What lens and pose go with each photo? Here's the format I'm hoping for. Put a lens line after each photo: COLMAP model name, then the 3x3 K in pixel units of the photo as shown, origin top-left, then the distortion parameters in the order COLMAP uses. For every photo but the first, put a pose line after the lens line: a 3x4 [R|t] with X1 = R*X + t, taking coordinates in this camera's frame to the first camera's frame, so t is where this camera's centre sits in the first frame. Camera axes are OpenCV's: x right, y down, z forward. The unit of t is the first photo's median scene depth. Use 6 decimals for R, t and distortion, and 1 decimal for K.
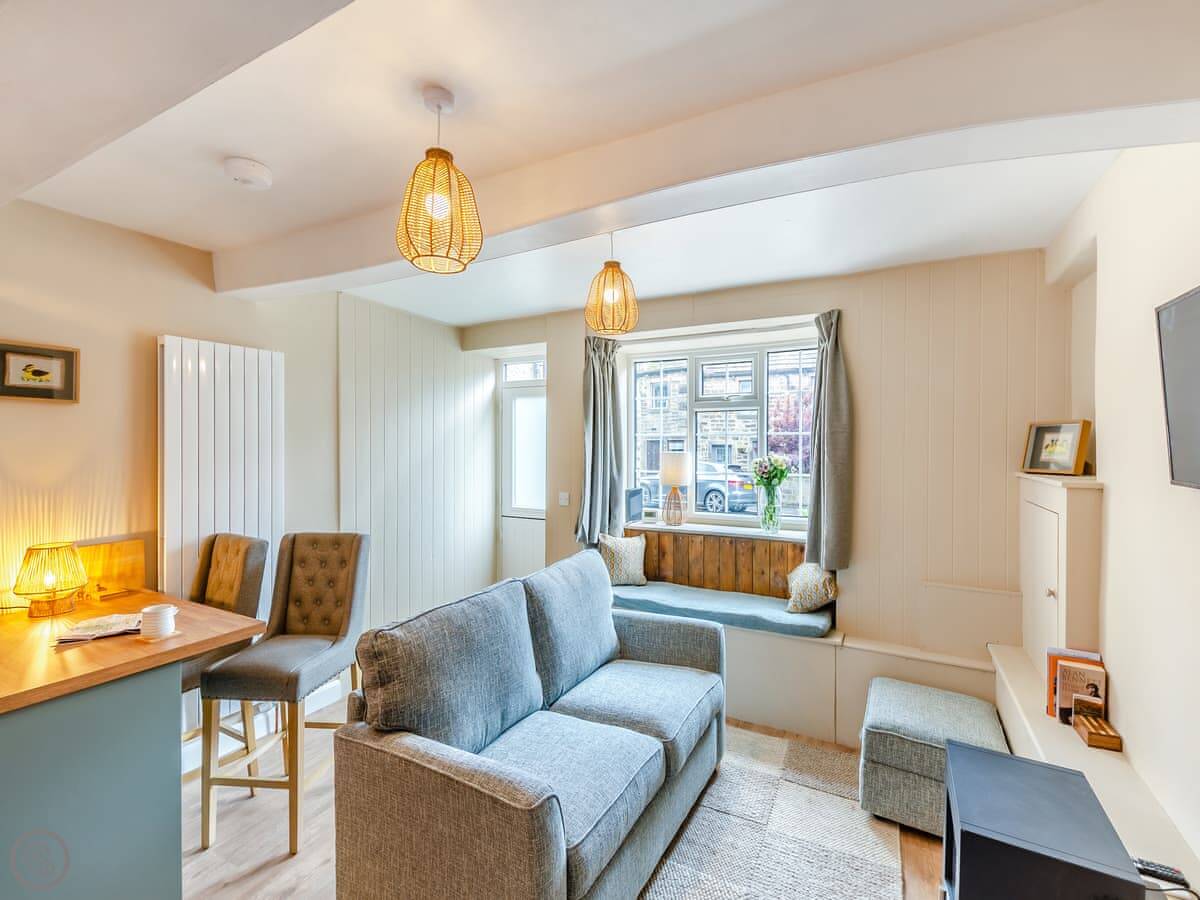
lens RADIAL K [[560.6, 0, 620.7], [0, 560.6, 447.2], [0, 0, 1]] dist [0.001930, 0.000976]
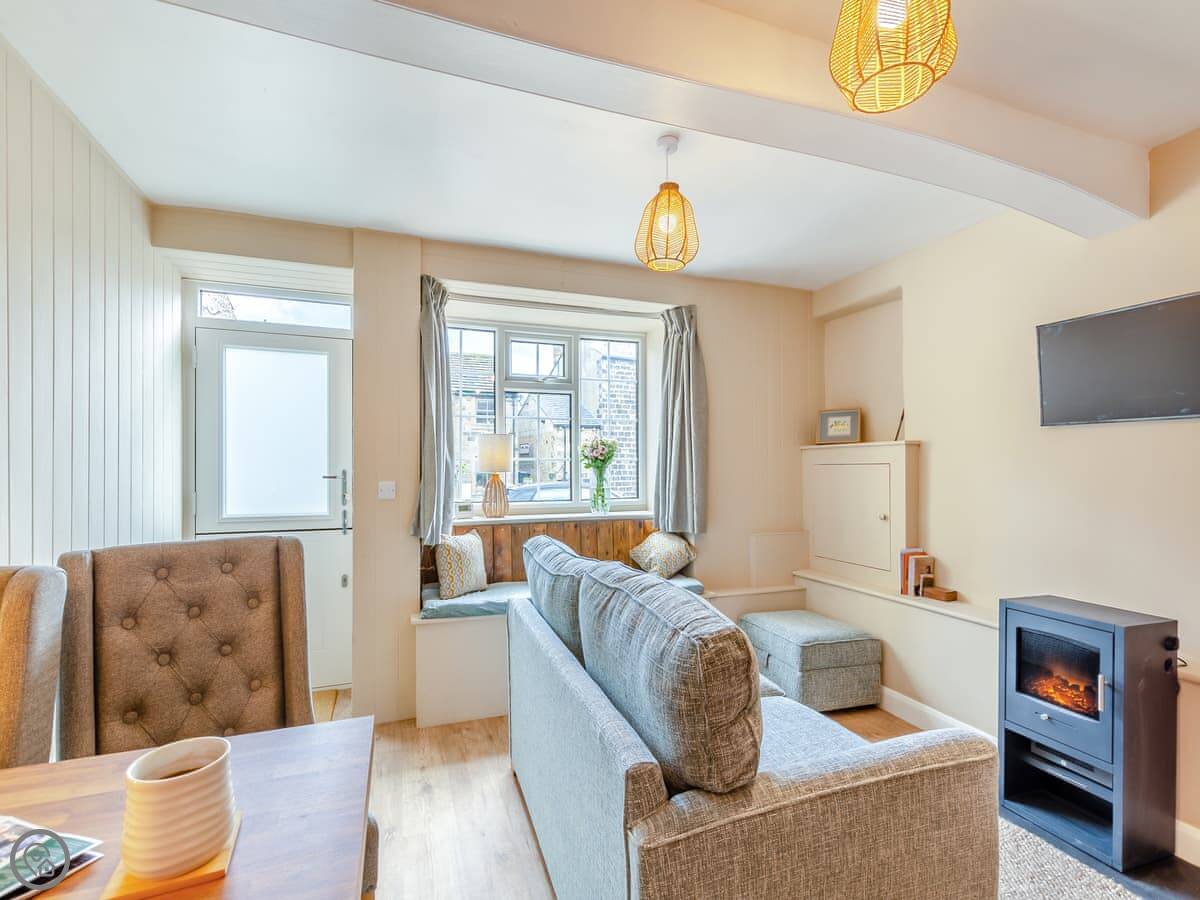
lens RADIAL K [[537.6, 0, 626.5], [0, 537.6, 469.9], [0, 0, 1]] dist [0.002287, -0.000018]
pose [[0.662334, -0.009829, 0.749144, -0.489890], [0.009052, 0.999946, 0.005116, 0.076175], [-0.749154, 0.003393, 0.662387, 0.358208]]
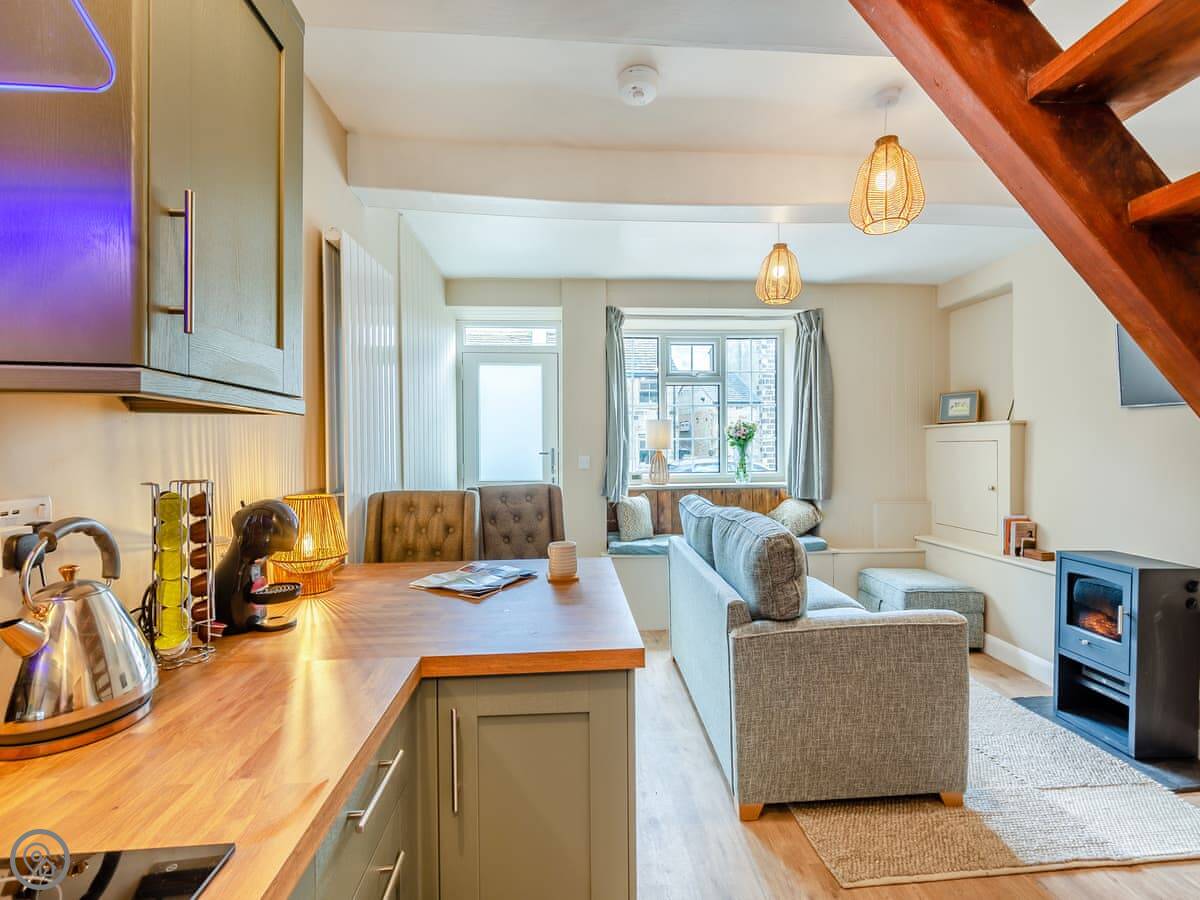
lens RADIAL K [[555.6, 0, 641.8], [0, 555.6, 455.7], [0, 0, 1]] dist [-0.001253, -0.000001]
pose [[0.836152, -0.021688, 0.548069, -0.669017], [0.014198, 0.999739, 0.017900, 0.073912], [-0.548314, -0.007185, 0.836242, 0.109614]]
